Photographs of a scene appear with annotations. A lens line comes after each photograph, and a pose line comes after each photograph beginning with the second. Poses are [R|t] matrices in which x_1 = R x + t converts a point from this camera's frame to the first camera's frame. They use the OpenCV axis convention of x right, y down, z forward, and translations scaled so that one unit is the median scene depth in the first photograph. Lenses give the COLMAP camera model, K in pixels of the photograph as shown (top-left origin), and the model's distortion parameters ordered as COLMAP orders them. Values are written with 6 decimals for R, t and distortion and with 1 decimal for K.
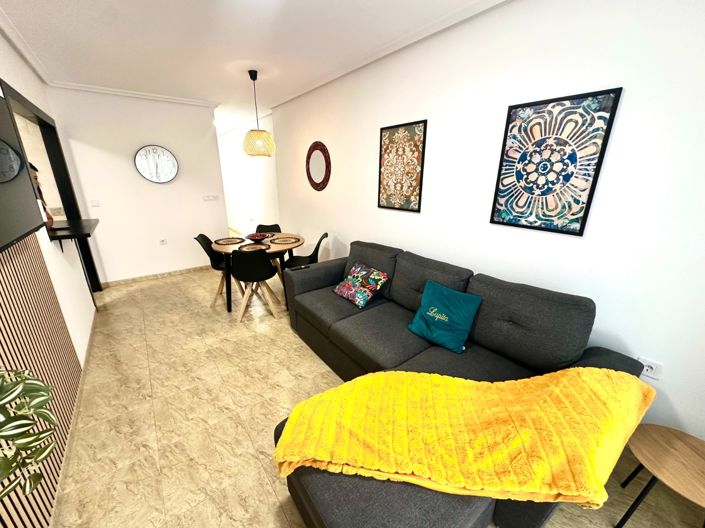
lens RADIAL K [[281.6, 0, 351.1], [0, 281.6, 266.6], [0, 0, 1]] dist [-0.004181, 0.000804]
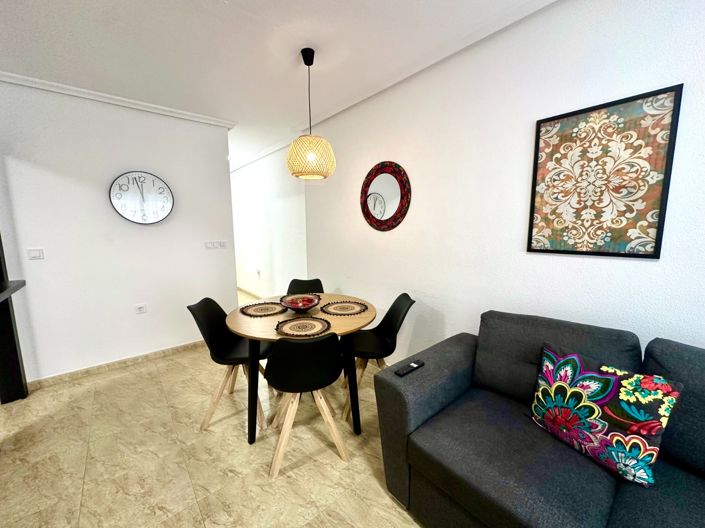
lens RADIAL K [[281.6, 0, 349.9], [0, 281.6, 264.1], [0, 0, 1]] dist [-0.004181, 0.000804]
pose [[0.998765, -0.018914, 0.045947, -0.318572], [0.026781, 0.983818, -0.177157, -0.098568], [-0.041853, 0.178169, 0.983109, 0.479507]]
